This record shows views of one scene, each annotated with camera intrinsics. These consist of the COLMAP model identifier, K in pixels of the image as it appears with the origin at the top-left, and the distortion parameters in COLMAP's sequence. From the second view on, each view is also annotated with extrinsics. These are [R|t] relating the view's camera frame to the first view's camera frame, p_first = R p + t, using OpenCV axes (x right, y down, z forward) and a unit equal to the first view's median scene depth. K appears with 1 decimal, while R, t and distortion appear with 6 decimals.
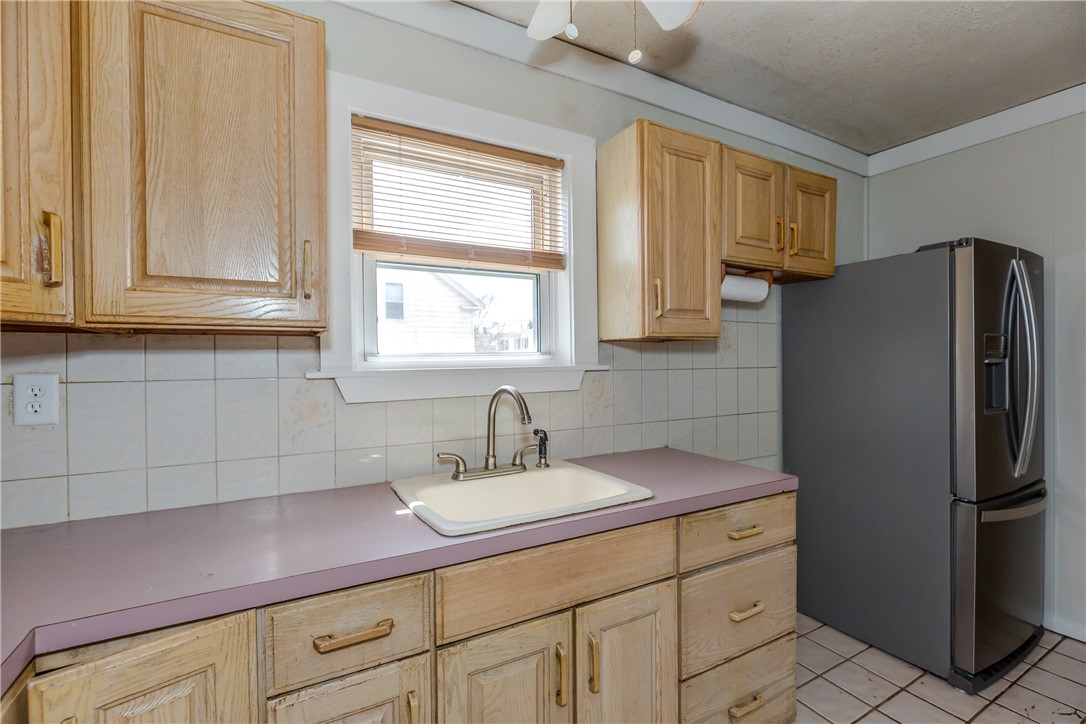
lens RADIAL K [[483.4, 0, 546.0], [0, 483.4, 361.7], [0, 0, 1]] dist [0.000870, -0.001771]
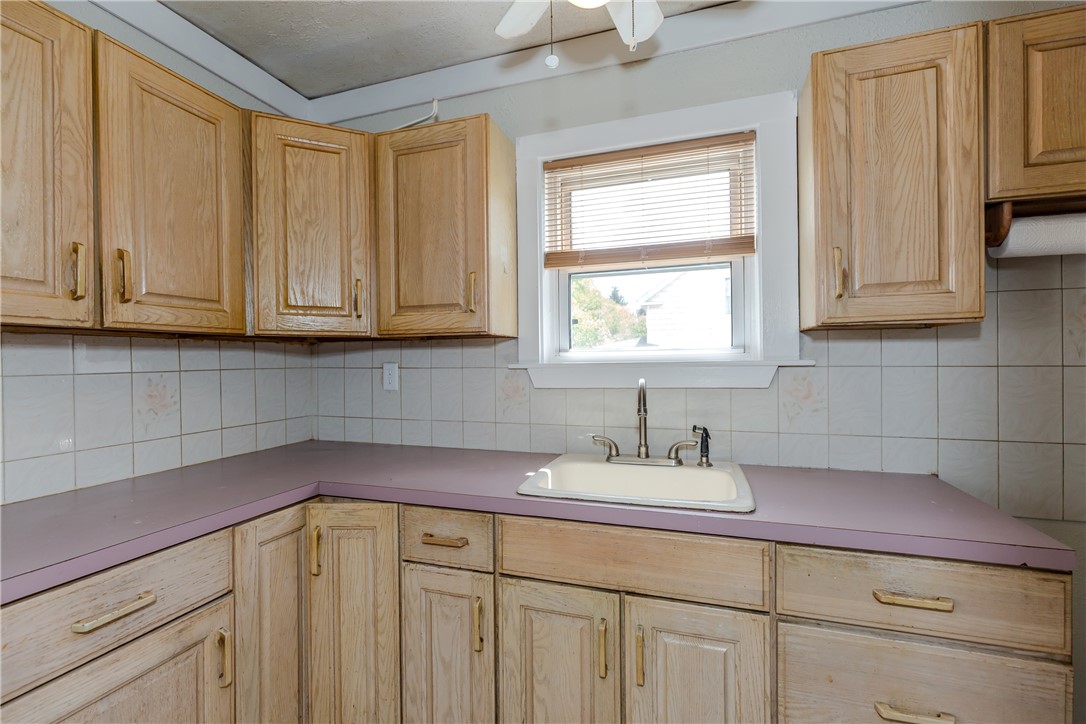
lens RADIAL K [[483.4, 0, 552.5], [0, 483.4, 360.3], [0, 0, 1]] dist [0.000870, -0.001771]
pose [[0.675692, 0.002054, -0.737181, 0.567812], [0.000056, 0.999996, 0.002838, 0.007513], [0.737184, -0.001959, 0.675689, 0.153470]]
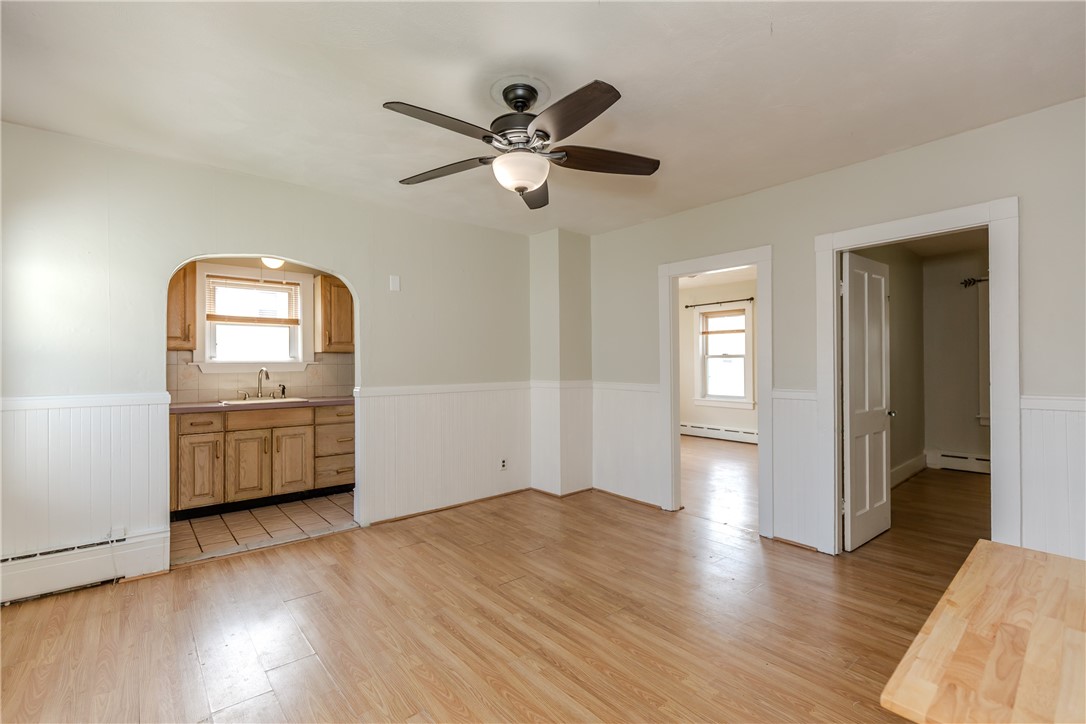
lens RADIAL K [[483.4, 0, 548.4], [0, 483.4, 363.2], [0, 0, 1]] dist [0.000870, -0.001771]
pose [[0.981624, 0.004472, 0.190775, 1.098219], [-0.002853, 0.999958, -0.008759, 0.040927], [-0.190806, 0.008053, 0.981595, -2.312311]]
